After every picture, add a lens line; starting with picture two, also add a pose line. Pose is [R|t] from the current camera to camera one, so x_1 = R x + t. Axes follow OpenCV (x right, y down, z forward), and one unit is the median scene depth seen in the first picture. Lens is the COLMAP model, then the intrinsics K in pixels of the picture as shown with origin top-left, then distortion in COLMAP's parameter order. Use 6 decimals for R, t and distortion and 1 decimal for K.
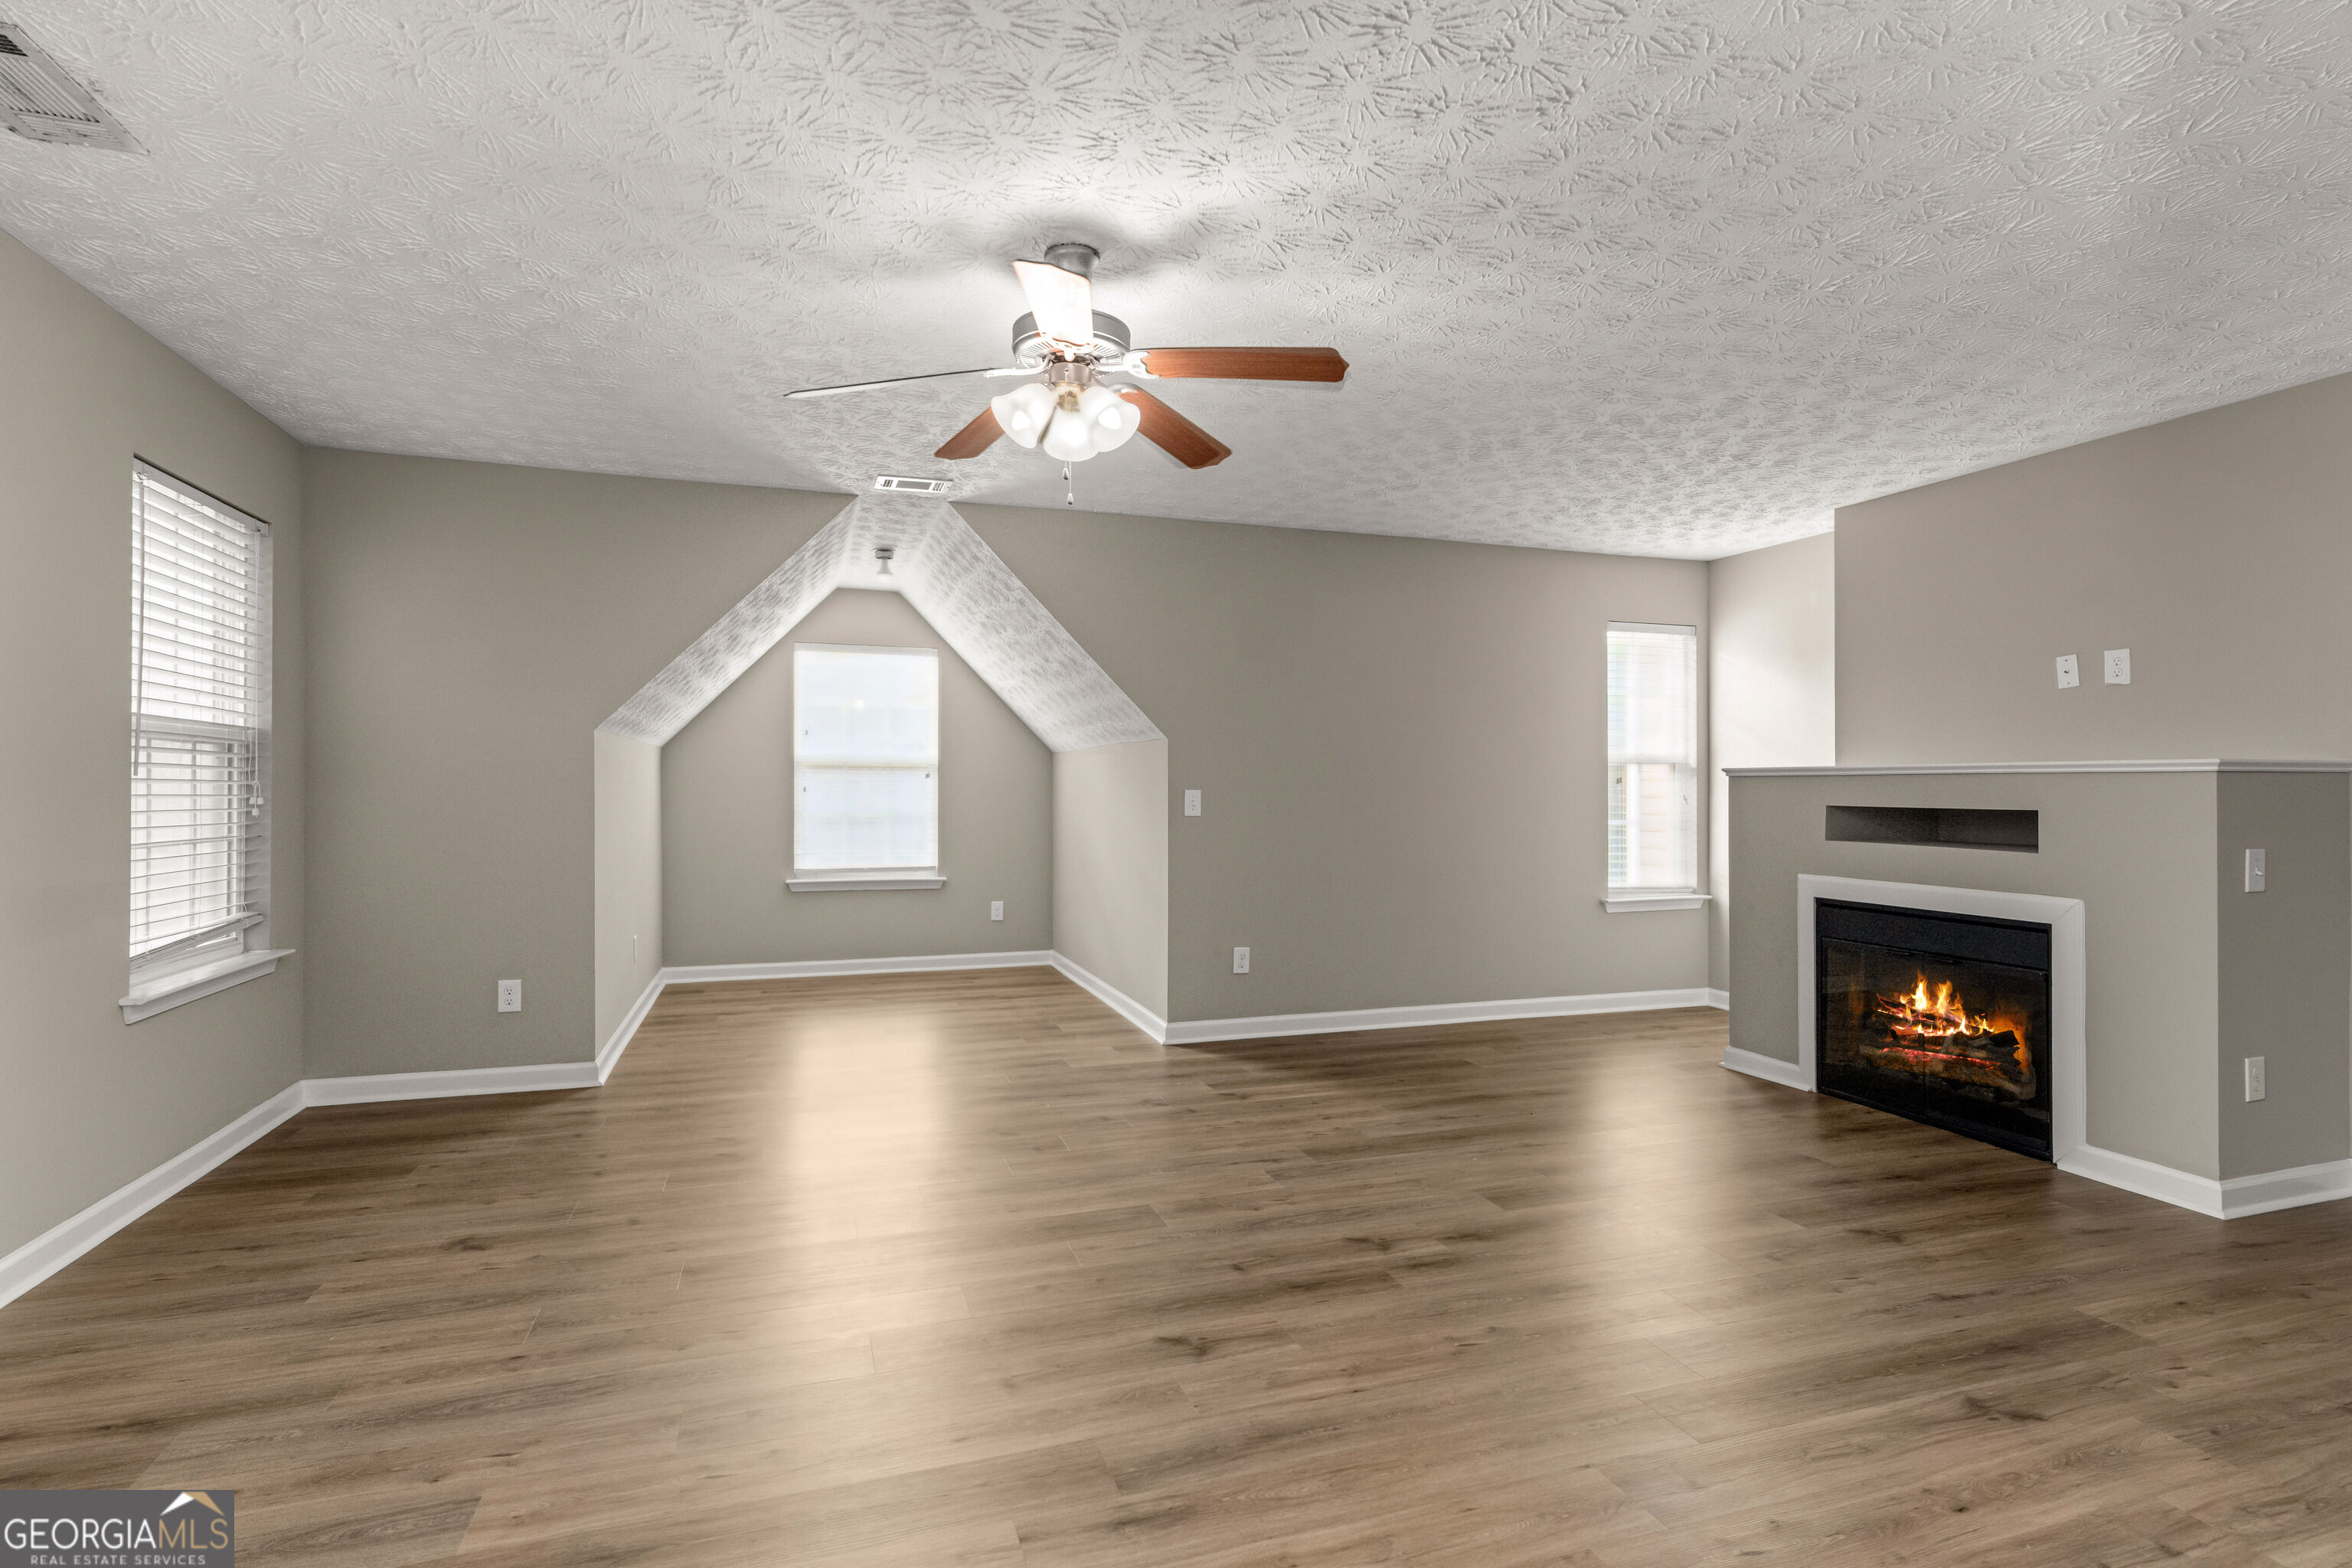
lens RADIAL K [[1137.2, 0, 1175.6], [0, 1137.2, 781.0], [0, 0, 1]] dist [0.001677, 0.003248]
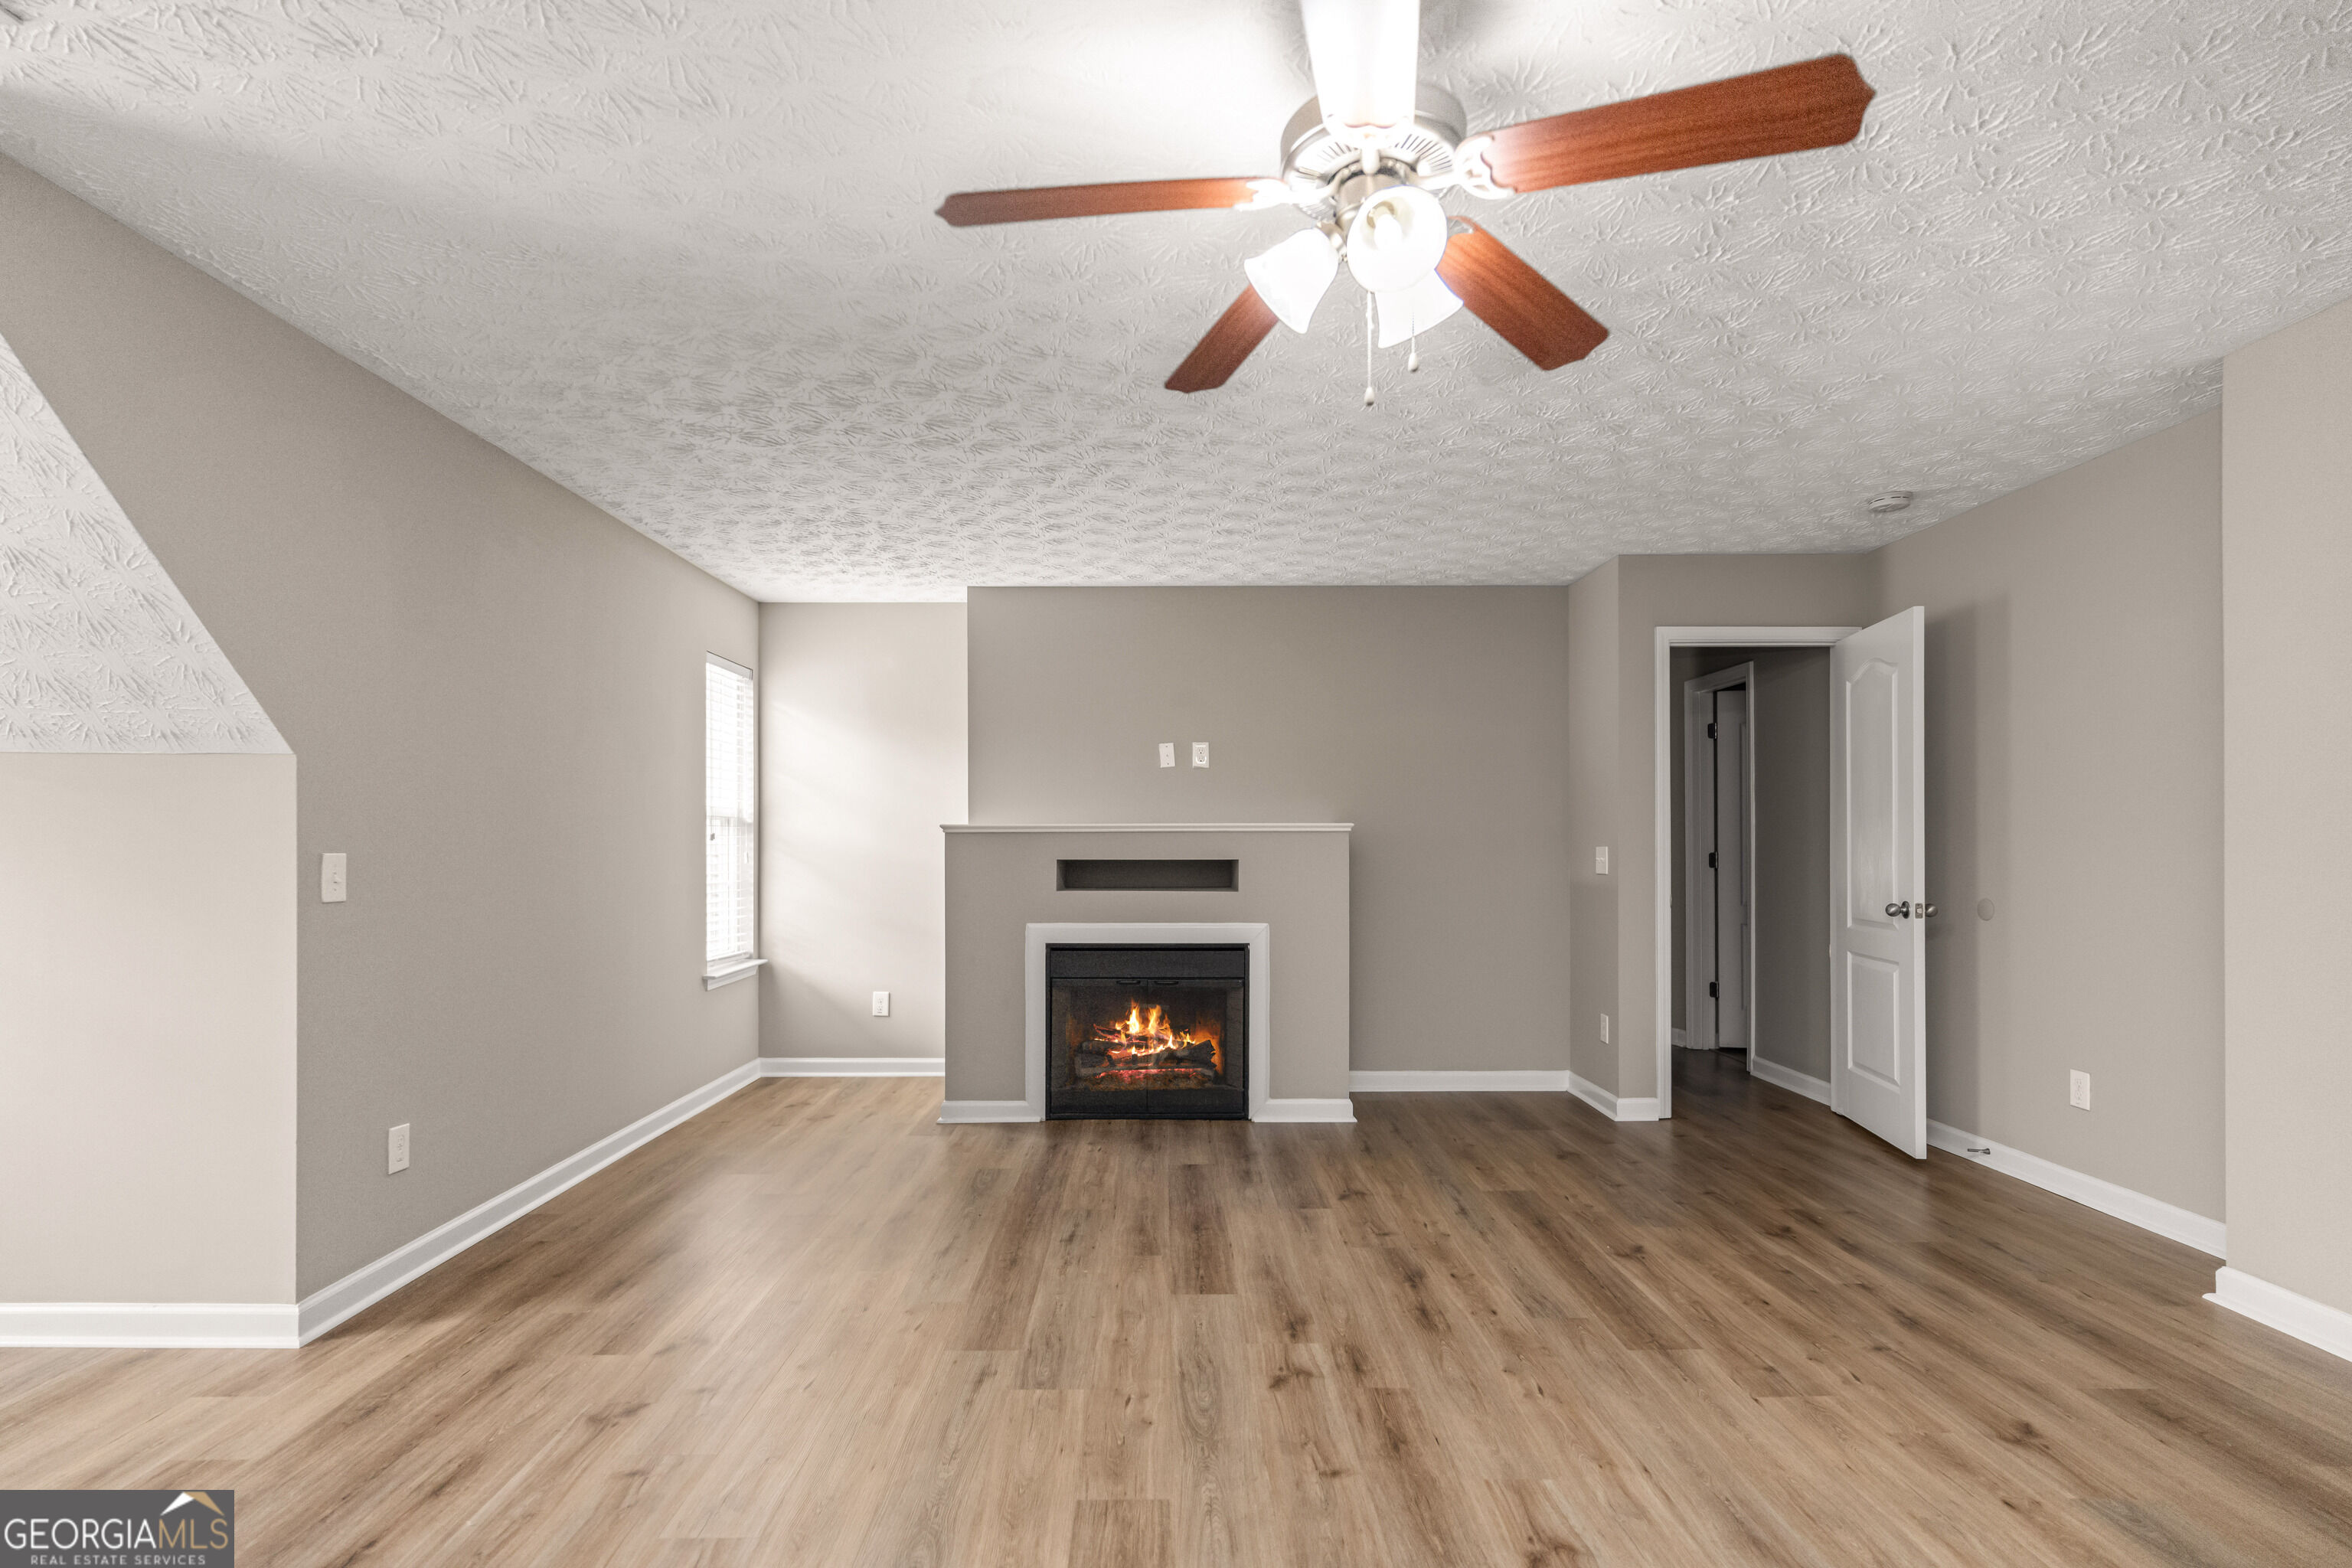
lens RADIAL K [[1137.2, 0, 1175.8], [0, 1137.2, 835.7], [0, 0, 1]] dist [0.001677, 0.003248]
pose [[0.310511, 0.003268, 0.950564, -0.515832], [-0.000663, 0.999995, -0.003222, 0.002219], [-0.950569, 0.000370, 0.310512, 0.631899]]
